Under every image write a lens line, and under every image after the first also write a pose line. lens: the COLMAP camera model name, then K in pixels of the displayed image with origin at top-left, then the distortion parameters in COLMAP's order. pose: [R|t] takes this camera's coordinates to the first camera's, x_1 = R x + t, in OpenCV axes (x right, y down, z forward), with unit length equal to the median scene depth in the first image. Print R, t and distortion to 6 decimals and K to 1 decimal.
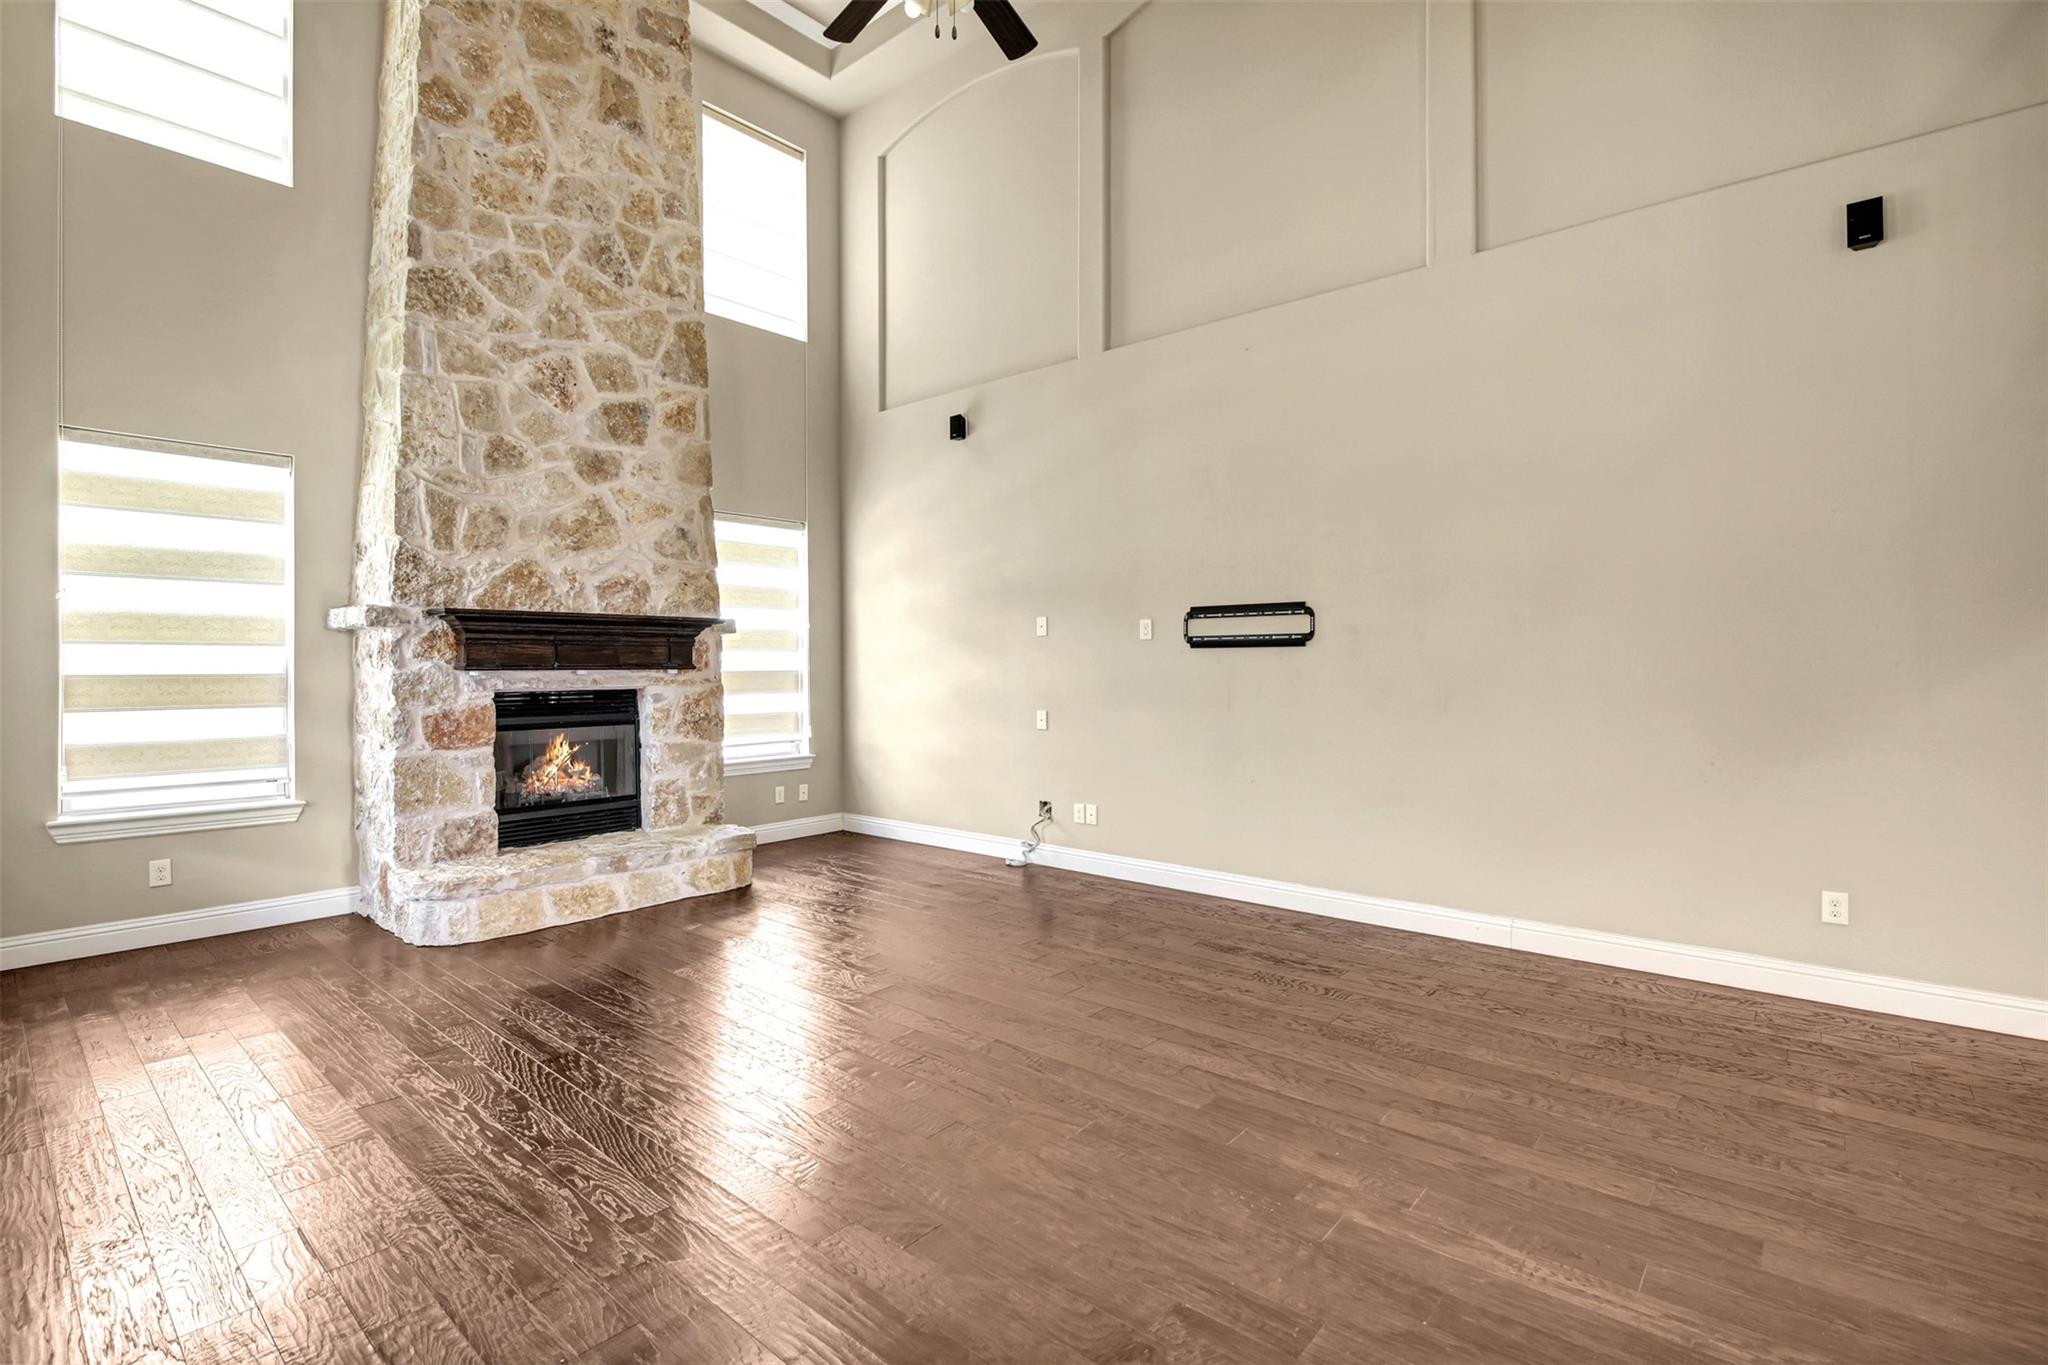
lens RADIAL K [[964.2, 0, 1017.5], [0, 964.2, 666.7], [0, 0, 1]] dist [-0.001457, -0.000019]
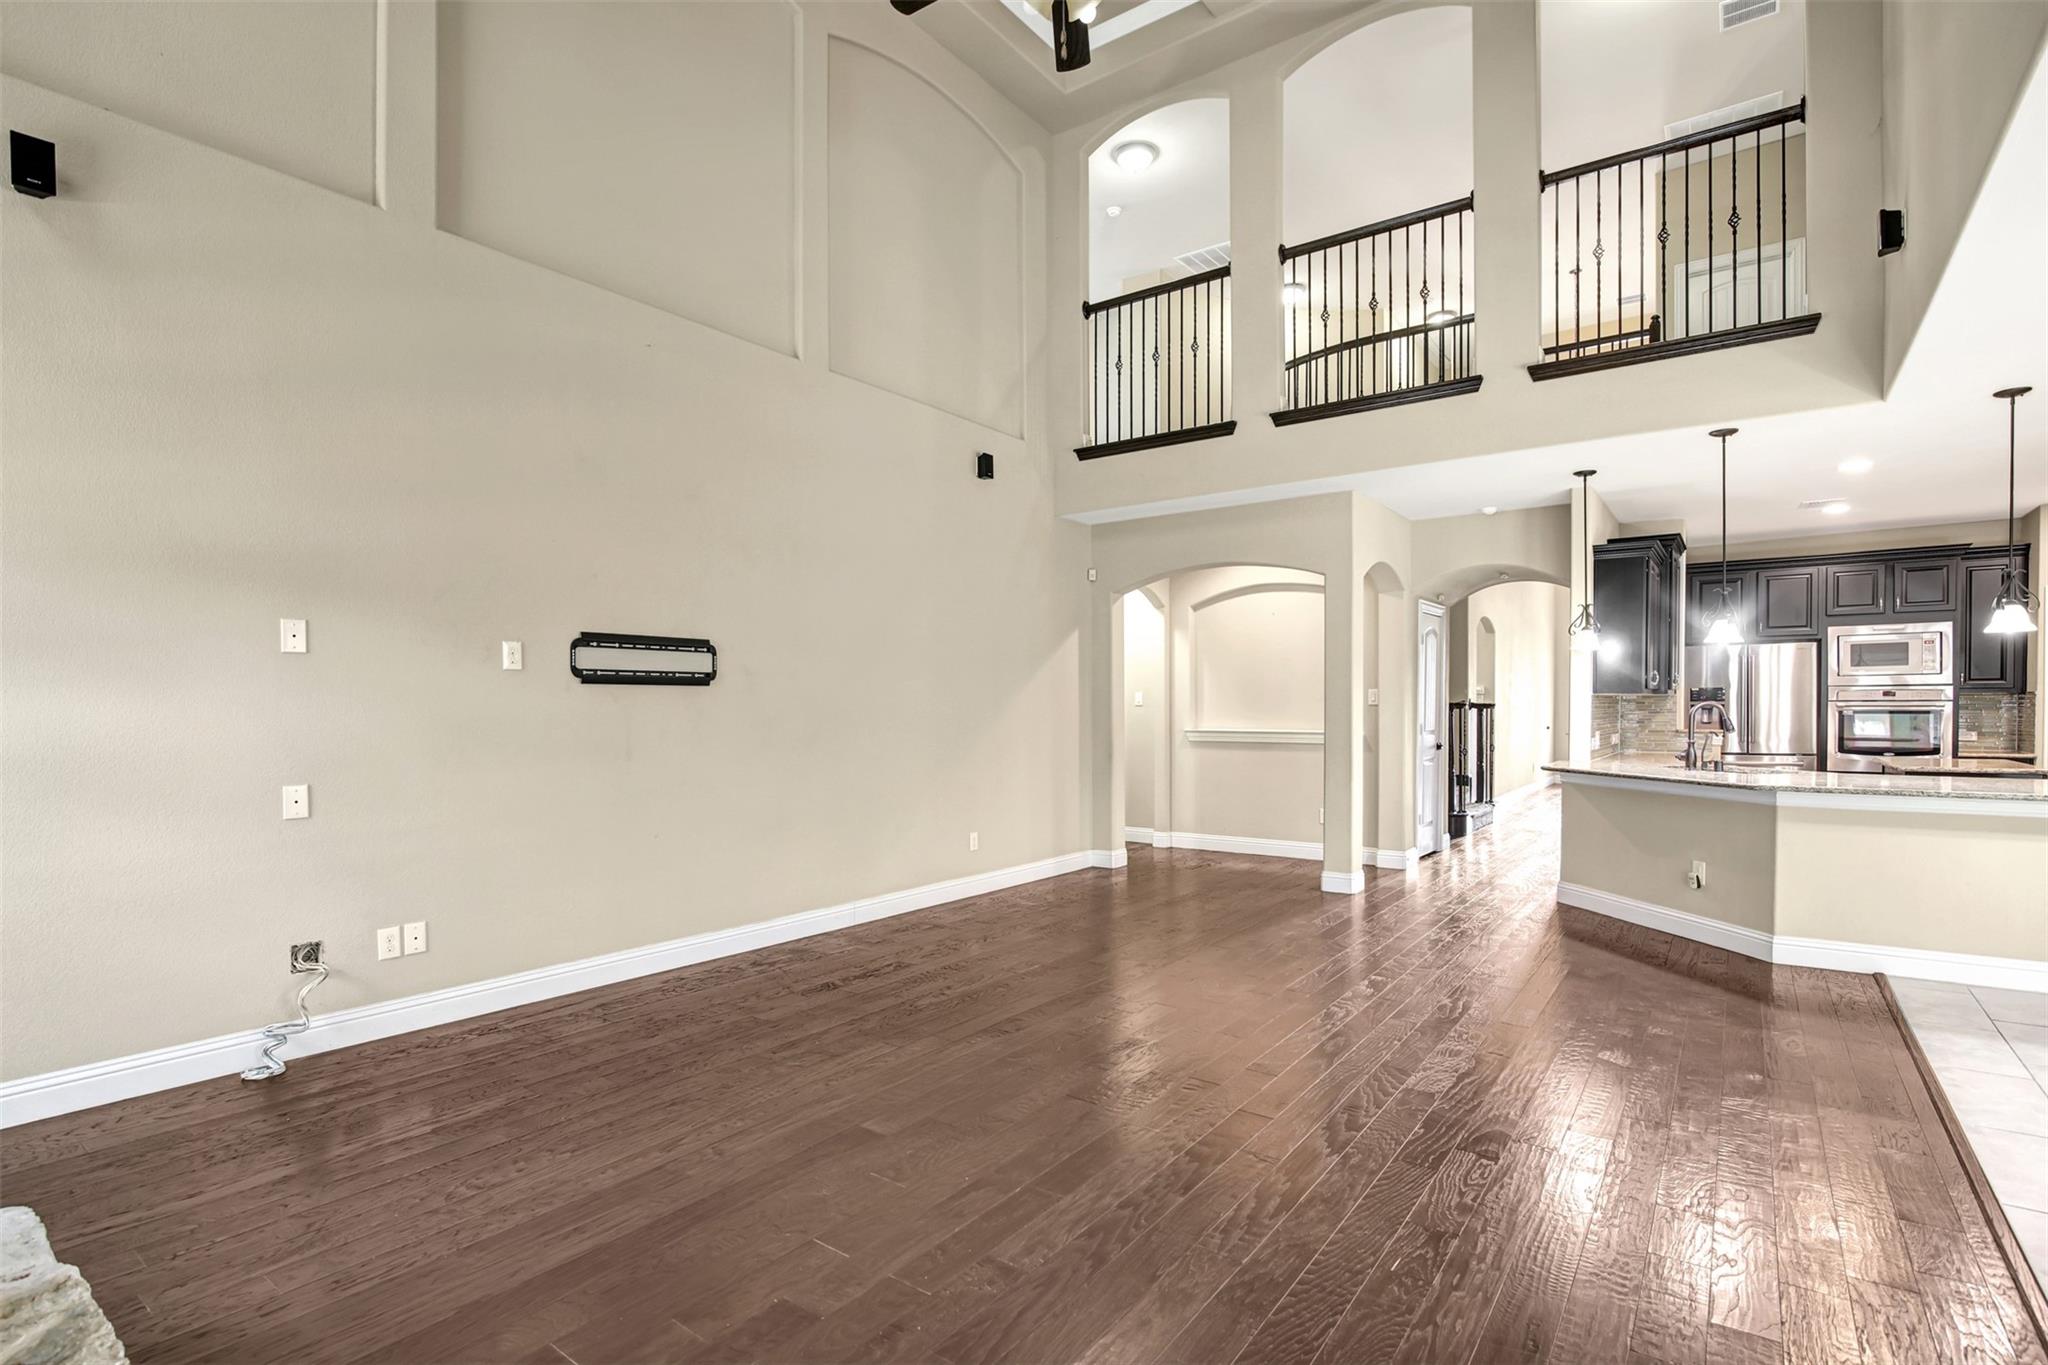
lens RADIAL K [[983.7, 0, 1031.7], [0, 983.7, 710.4], [0, 0, 1]] dist [-0.003332, -0.001133]
pose [[-0.081133, -0.000652, 0.996703, -0.712635], [0.005538, 0.999984, 0.001105, 0.004282], [-0.996688, 0.005609, -0.081128, 0.755564]]
